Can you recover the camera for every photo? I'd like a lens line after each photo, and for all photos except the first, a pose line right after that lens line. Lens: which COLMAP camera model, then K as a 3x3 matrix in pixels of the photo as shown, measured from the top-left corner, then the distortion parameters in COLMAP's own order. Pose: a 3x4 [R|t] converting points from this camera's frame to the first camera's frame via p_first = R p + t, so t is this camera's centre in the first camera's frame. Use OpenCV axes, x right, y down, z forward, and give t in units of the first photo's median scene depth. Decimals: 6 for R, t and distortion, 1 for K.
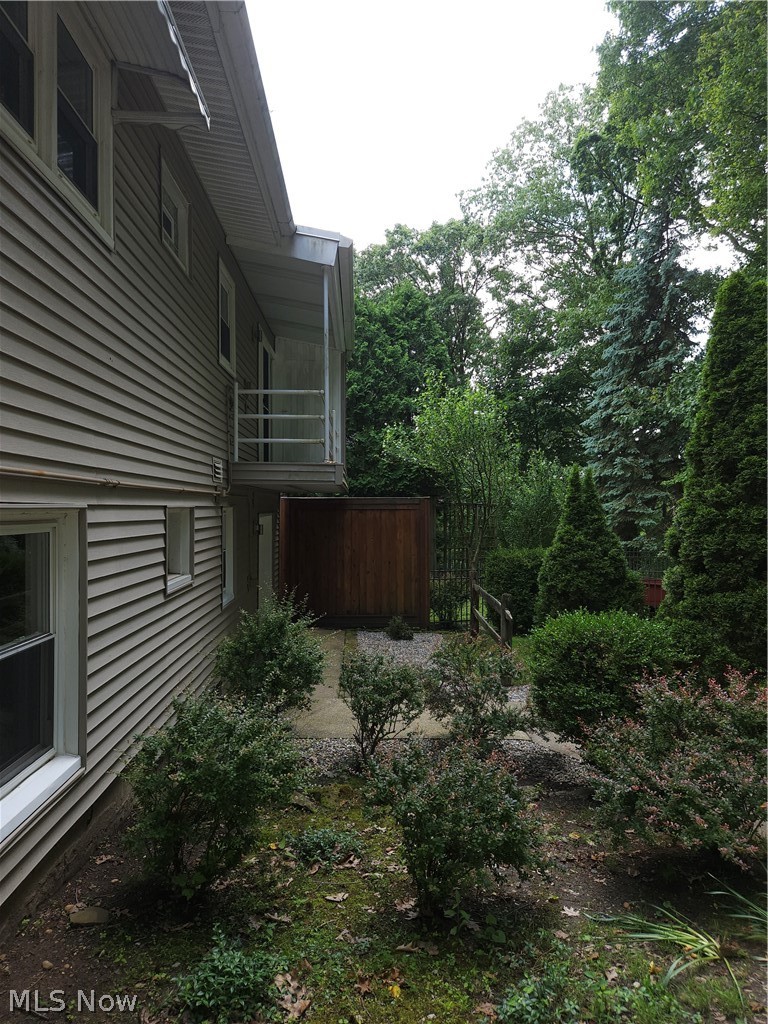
lens RADIAL K [[673.8, 0, 381.3], [0, 673.8, 515.3], [0, 0, 1]] dist [0.049663, -0.034565]
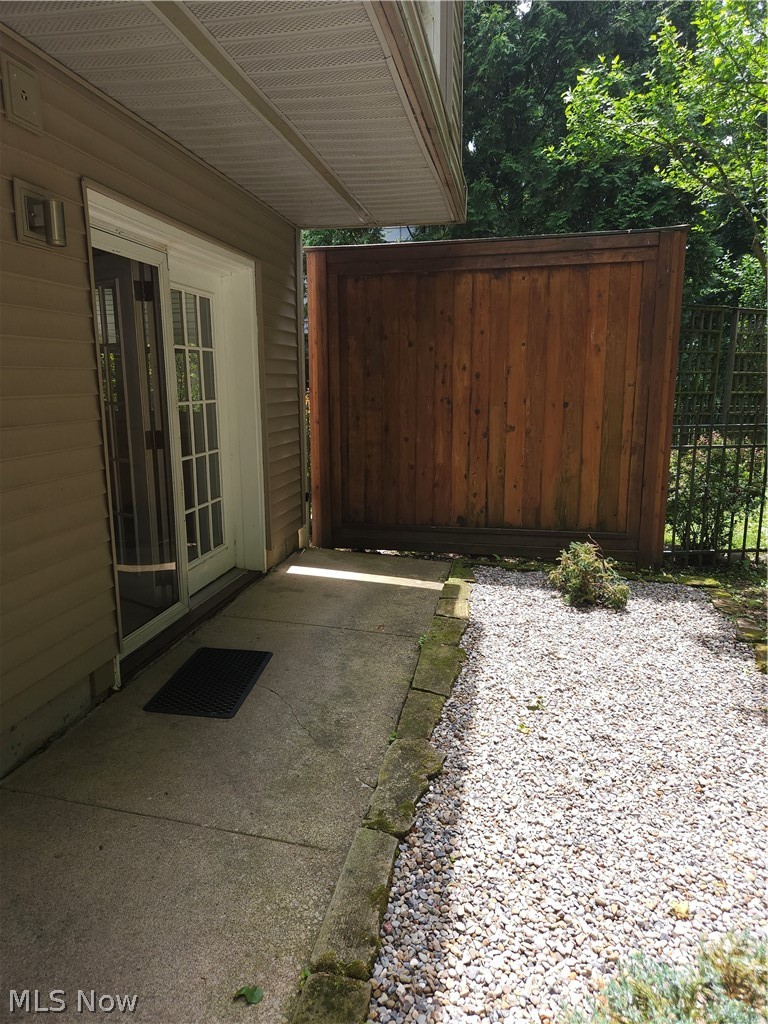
lens RADIAL K [[673.8, 0, 377.4], [0, 673.8, 511.0], [0, 0, 1]] dist [0.049663, -0.034565]
pose [[0.971102, 0.040582, -0.235190, 0.000478], [0.004055, 0.982490, 0.186271, 0.041118], [0.238631, -0.181842, 0.953933, 0.416374]]
